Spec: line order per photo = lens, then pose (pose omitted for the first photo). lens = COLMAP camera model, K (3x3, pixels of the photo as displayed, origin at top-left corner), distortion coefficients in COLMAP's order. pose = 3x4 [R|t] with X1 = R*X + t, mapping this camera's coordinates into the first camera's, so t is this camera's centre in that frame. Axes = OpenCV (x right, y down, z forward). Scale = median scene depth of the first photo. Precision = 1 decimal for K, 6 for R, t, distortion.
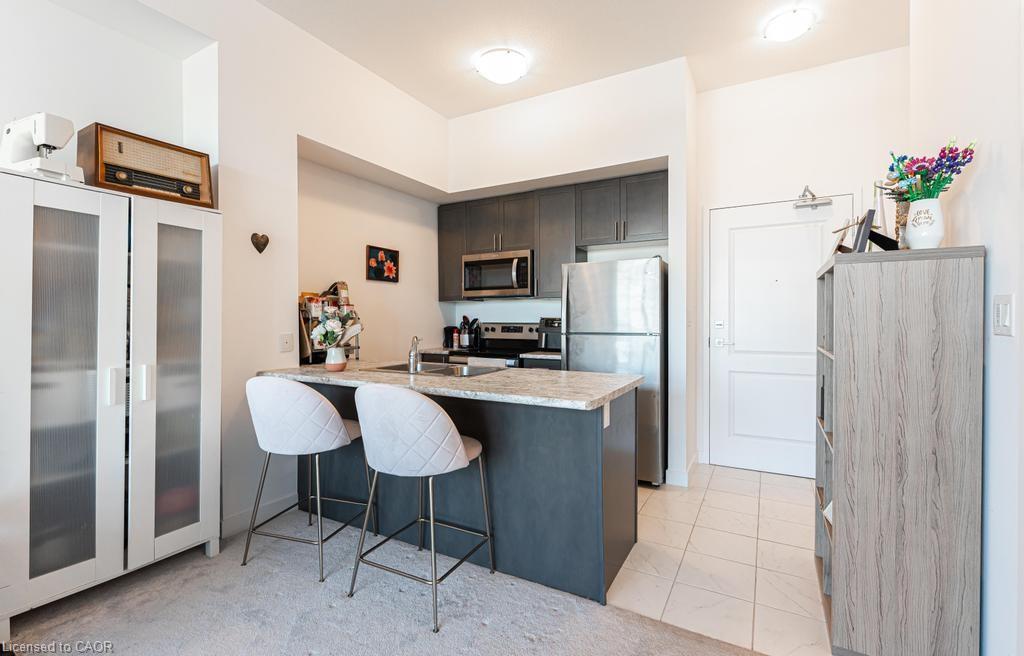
lens RADIAL K [[456.5, 0, 505.6], [0, 456.5, 324.0], [0, 0, 1]] dist [-0.003164, -0.000345]
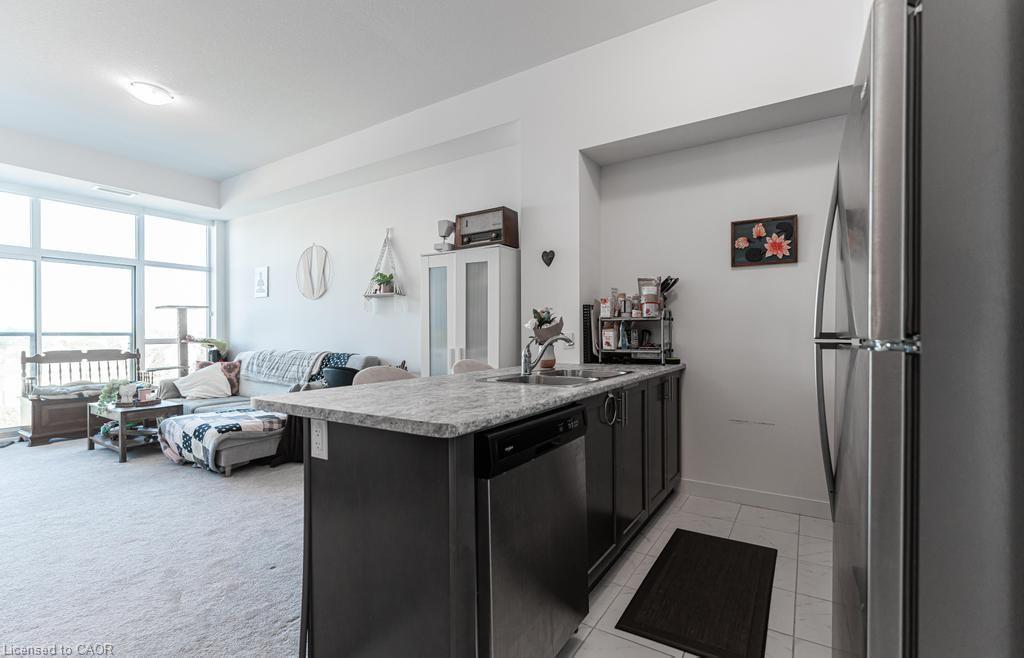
lens RADIAL K [[449.0, 0, 533.8], [0, 449.0, 335.1], [0, 0, 1]] dist [-0.001409, 0.000180]
pose [[-0.025305, 0.002173, -0.999677, 0.765800], [-0.008612, 0.999960, 0.002392, 0.030011], [0.999643, 0.008669, -0.025285, 1.144312]]
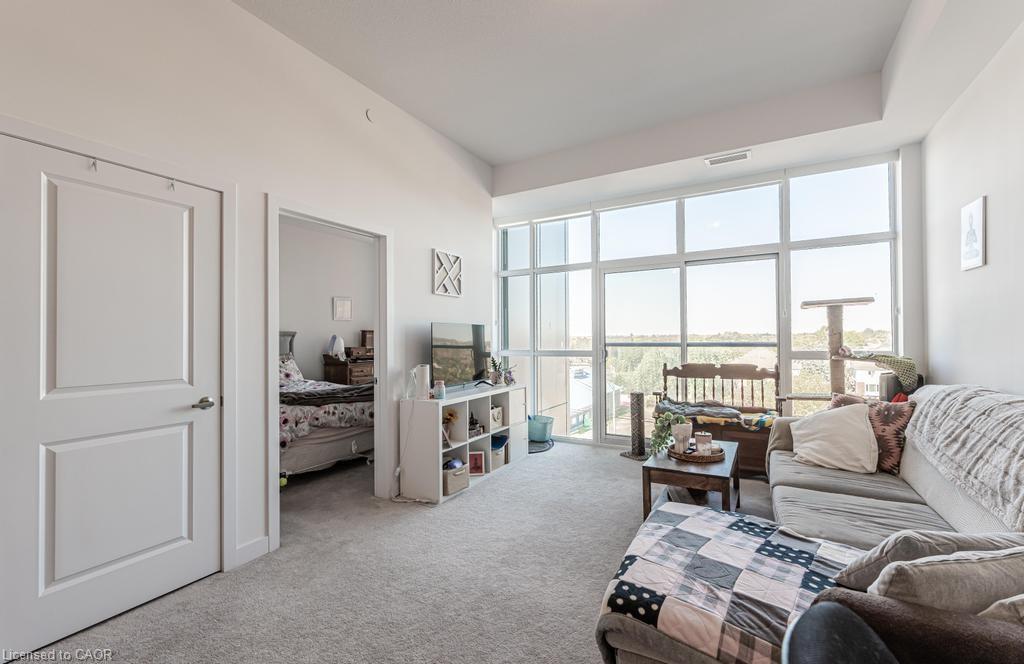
lens RADIAL K [[441.2, 0, 512.0], [0, 441.2, 332.0], [0, 0, 1]] dist [0.015313, 0.000030]
pose [[-0.999941, 0.007589, -0.007830, -0.524806], [0.007610, 0.999968, -0.002556, -0.006700], [0.007810, -0.002615, -0.999966, 0.688848]]
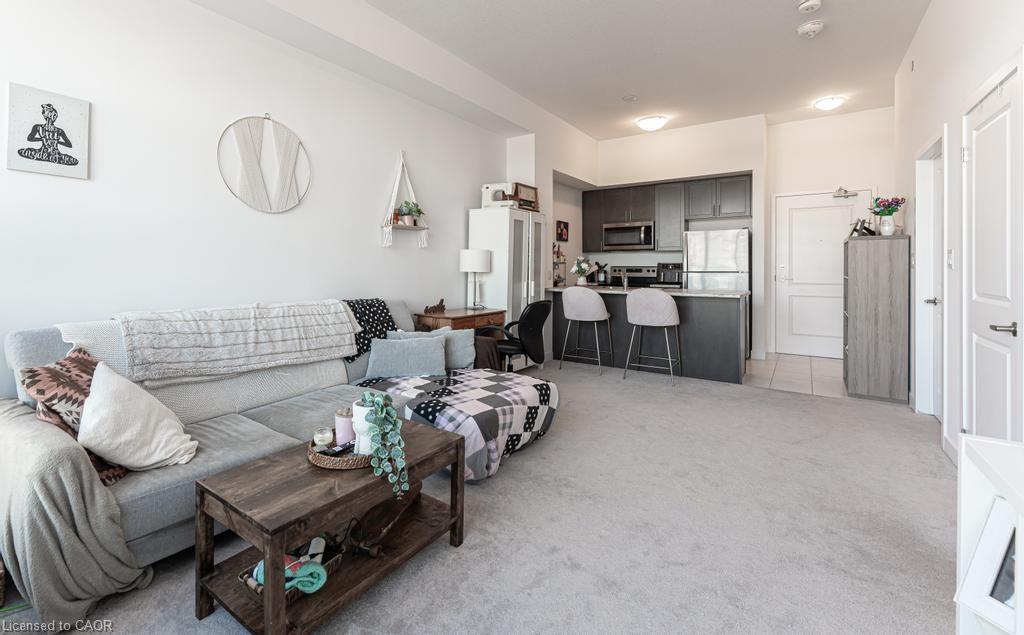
lens RADIAL K [[456.9, 0, 448.6], [0, 456.9, 267.5], [0, 0, 1]] dist [-0.000824, -0.000178]
pose [[0.989932, 0.002263, -0.141523, -0.771385], [-0.003427, 0.999962, -0.007977, 0.031595], [0.141499, 0.008382, 0.989903, -1.259753]]
